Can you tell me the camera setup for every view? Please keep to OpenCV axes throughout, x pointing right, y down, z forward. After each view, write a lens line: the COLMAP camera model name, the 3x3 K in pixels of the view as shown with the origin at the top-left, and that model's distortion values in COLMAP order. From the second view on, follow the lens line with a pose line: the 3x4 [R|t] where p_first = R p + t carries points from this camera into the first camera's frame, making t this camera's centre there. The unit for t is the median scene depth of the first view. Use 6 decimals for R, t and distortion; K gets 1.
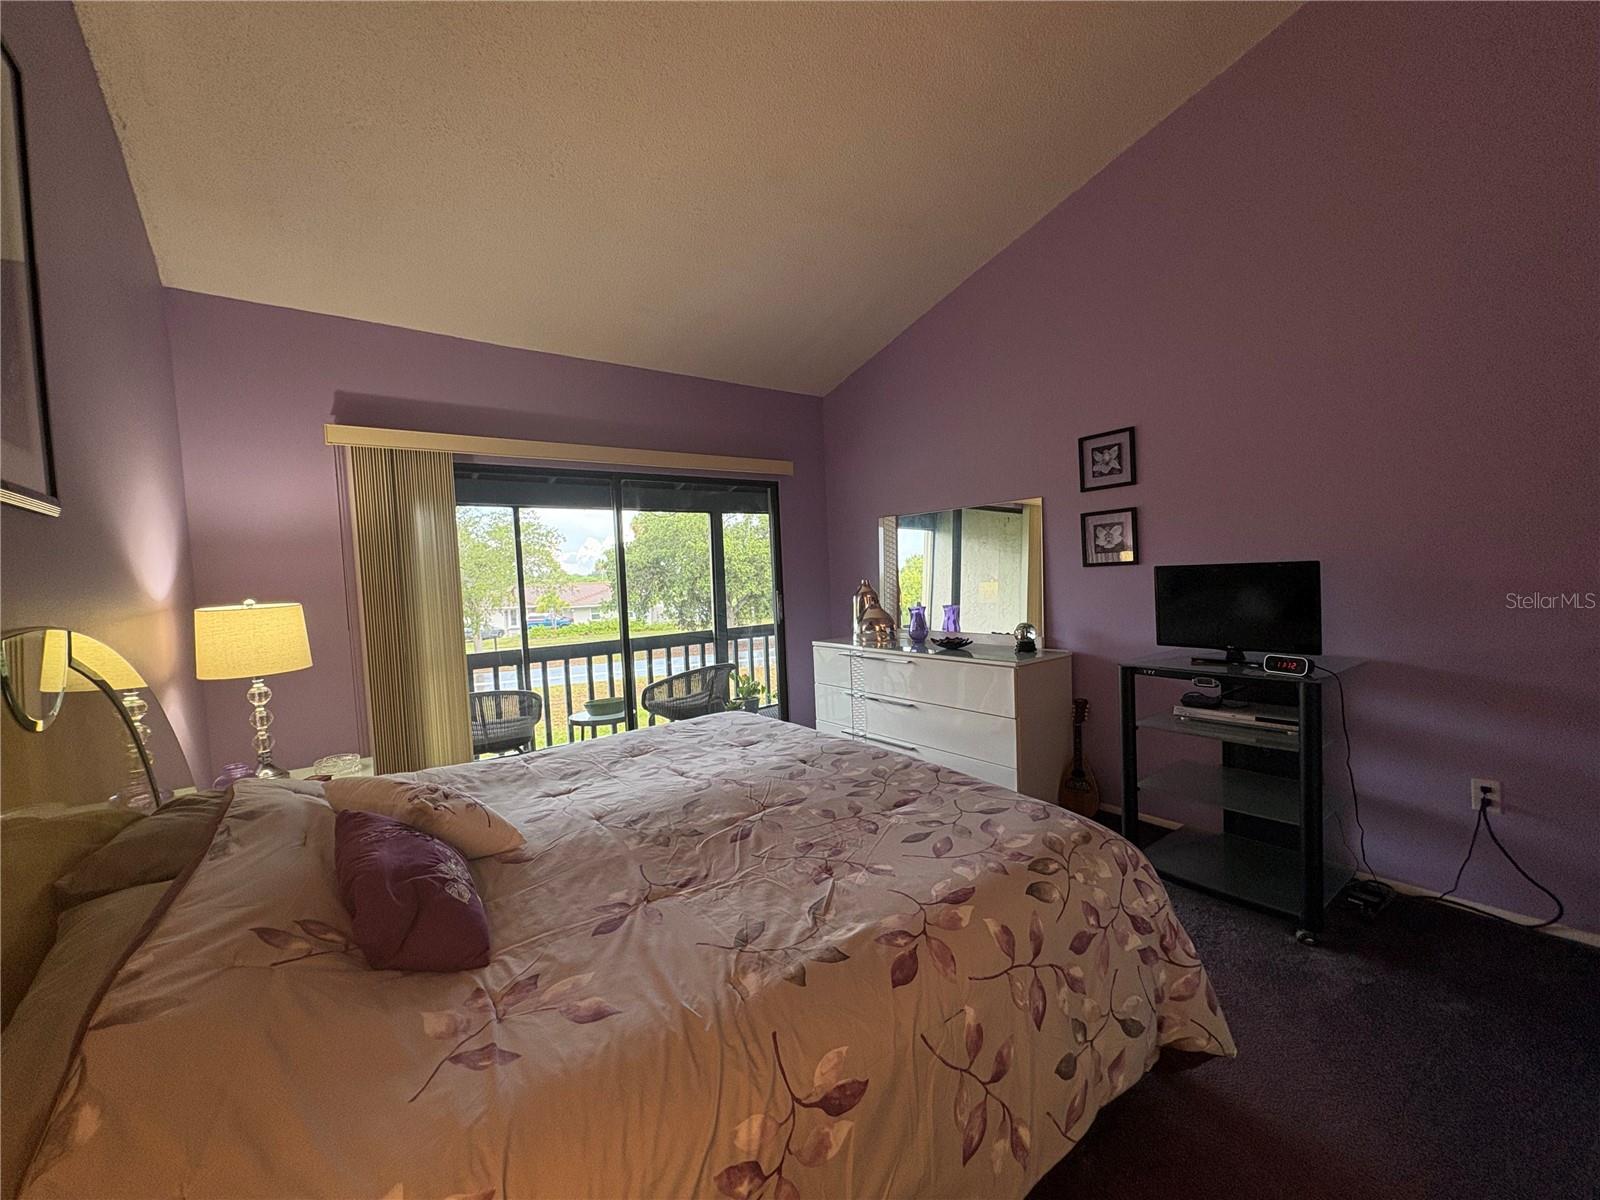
lens RADIAL K [[638.8, 0, 801.6], [0, 638.8, 598.0], [0, 0, 1]] dist [0.001412, -0.000251]
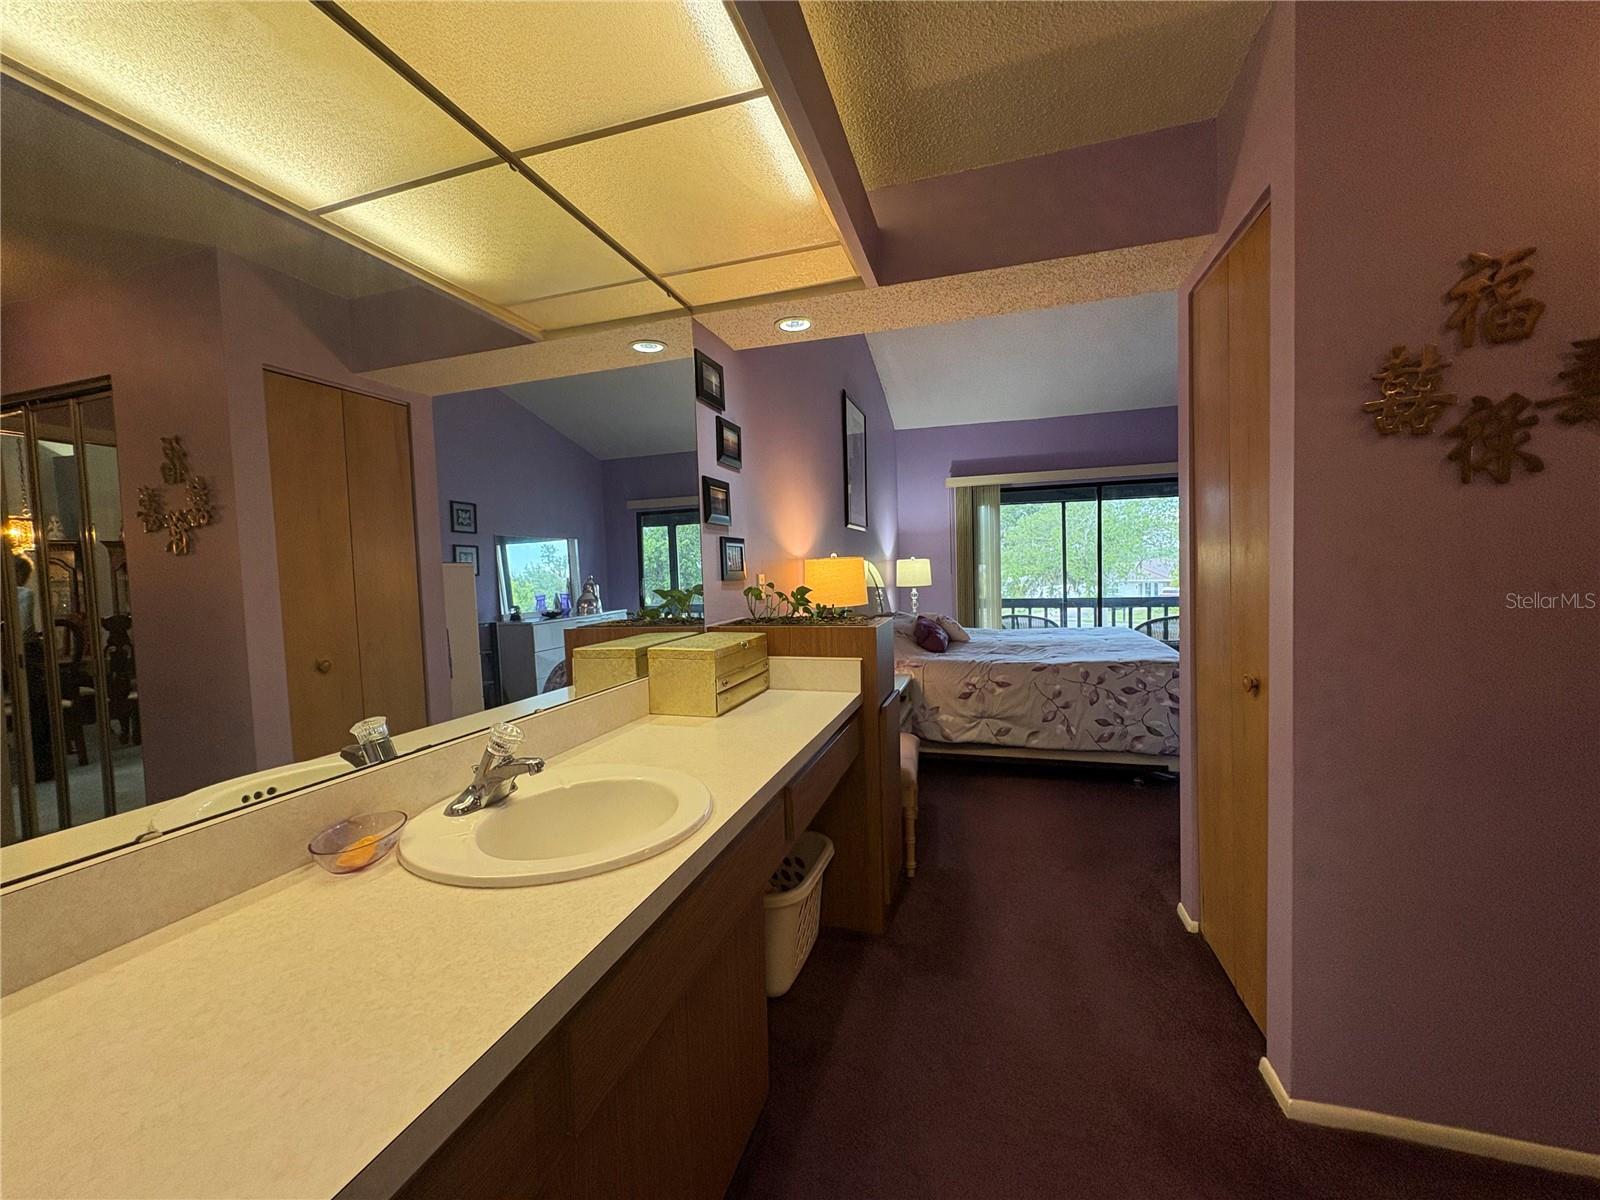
lens RADIAL K [[638.8, 0, 801.6], [0, 638.8, 598.0], [0, 0, 1]] dist [0.001412, -0.000251]
pose [[0.591495, 0.064502, -0.803725, 0.765719], [-0.028230, 0.997841, 0.059305, 0.021212], [0.805814, -0.012390, 0.592039, -0.716573]]
